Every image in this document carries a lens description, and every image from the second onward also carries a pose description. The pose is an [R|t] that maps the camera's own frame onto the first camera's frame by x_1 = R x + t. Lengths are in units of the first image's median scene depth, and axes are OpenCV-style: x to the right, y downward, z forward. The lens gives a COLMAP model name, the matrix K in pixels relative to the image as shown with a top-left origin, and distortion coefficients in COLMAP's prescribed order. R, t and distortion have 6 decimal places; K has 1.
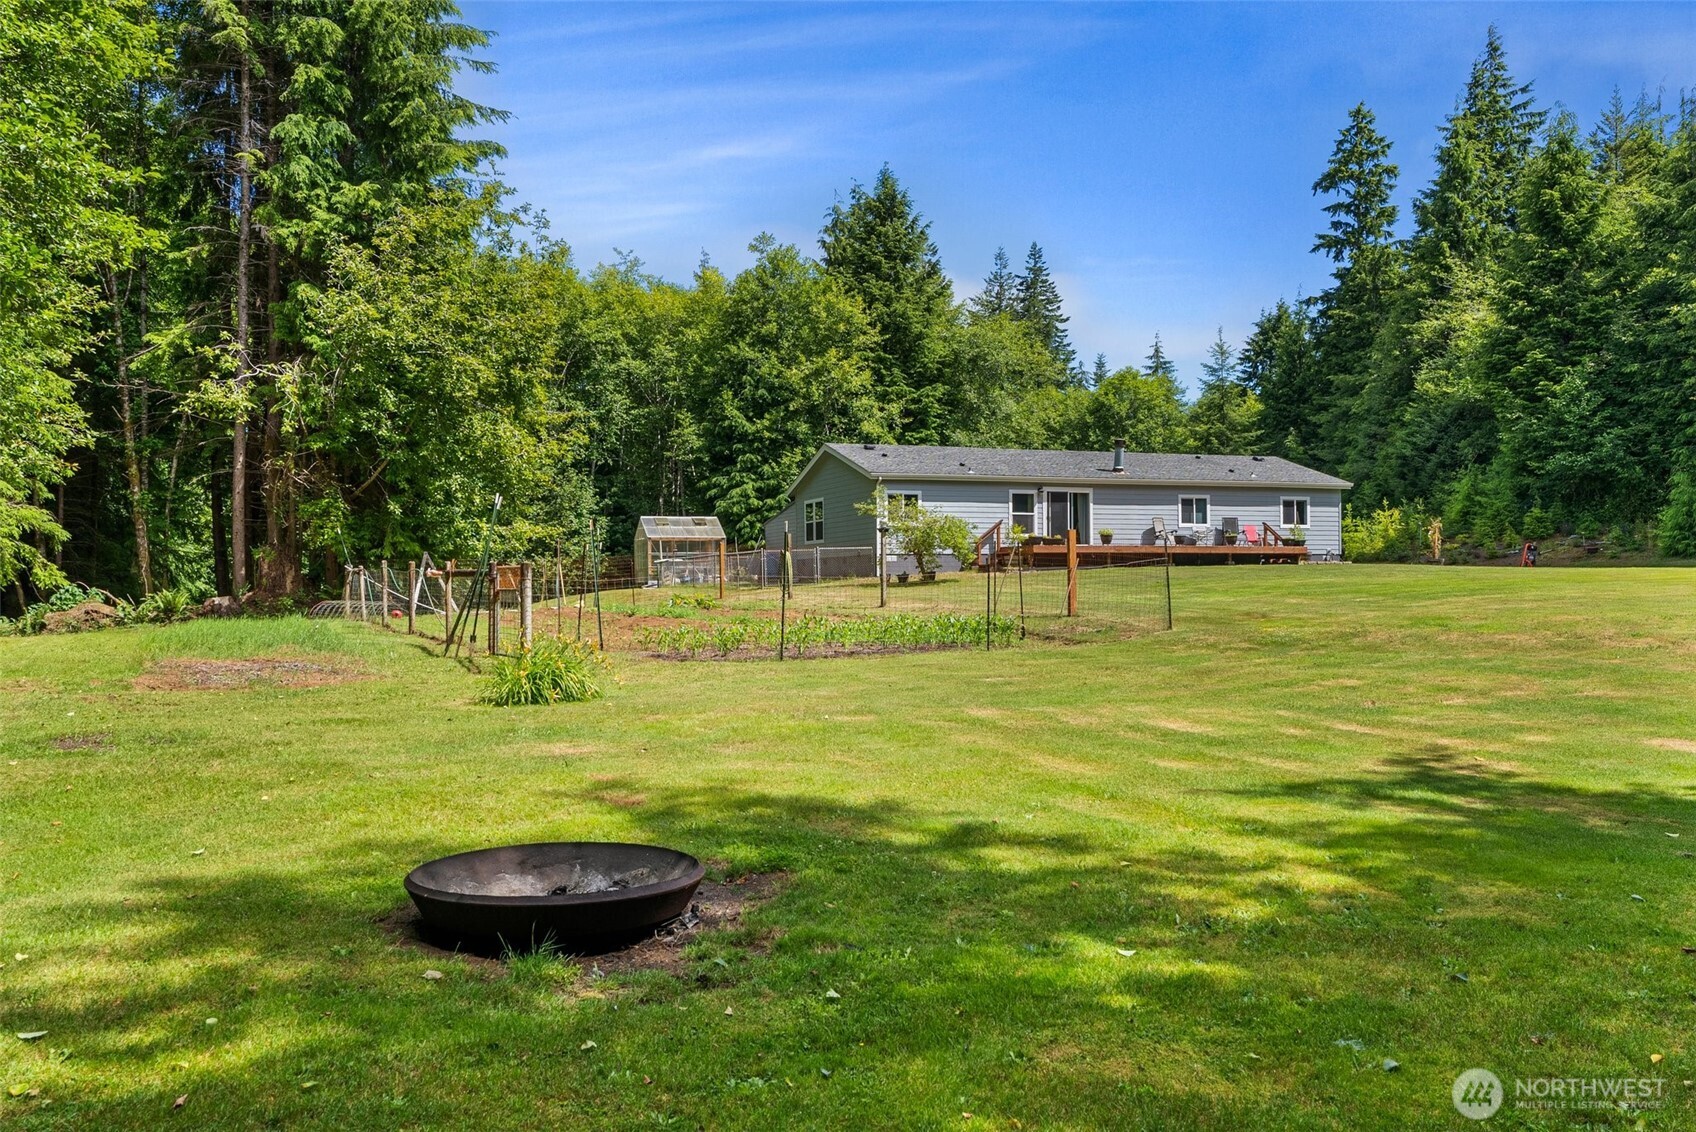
lens RADIAL K [[1313.2, 0, 851.0], [0, 1313.2, 571.2], [0, 0, 1]] dist [0.000605, 0.001870]
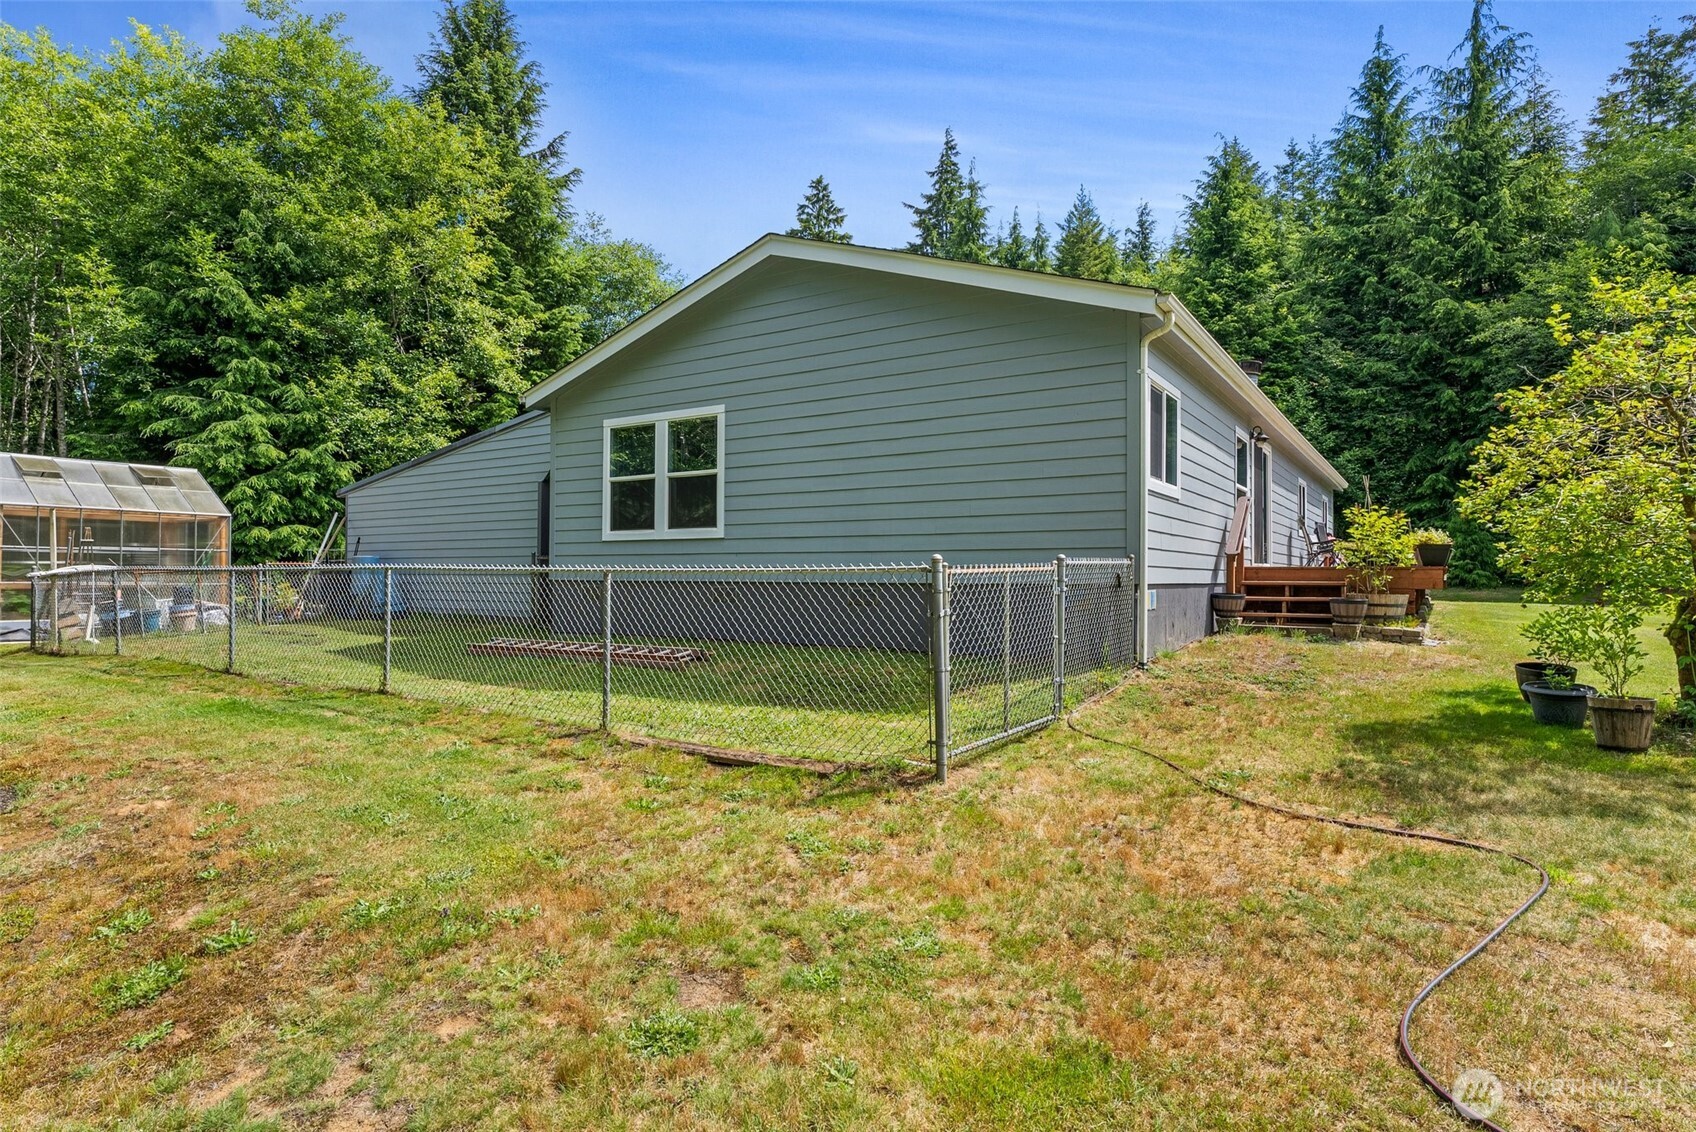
lens RADIAL K [[900.8, 0, 839.7], [0, 900.8, 559.9], [0, 0, 1]] dist [-0.006009, -0.000905]
pose [[0.807781, 0.024252, 0.588983, -0.097212], [-0.019184, 0.999706, -0.014854, -0.009250], [-0.589170, 0.000700, 0.808009, 0.575924]]
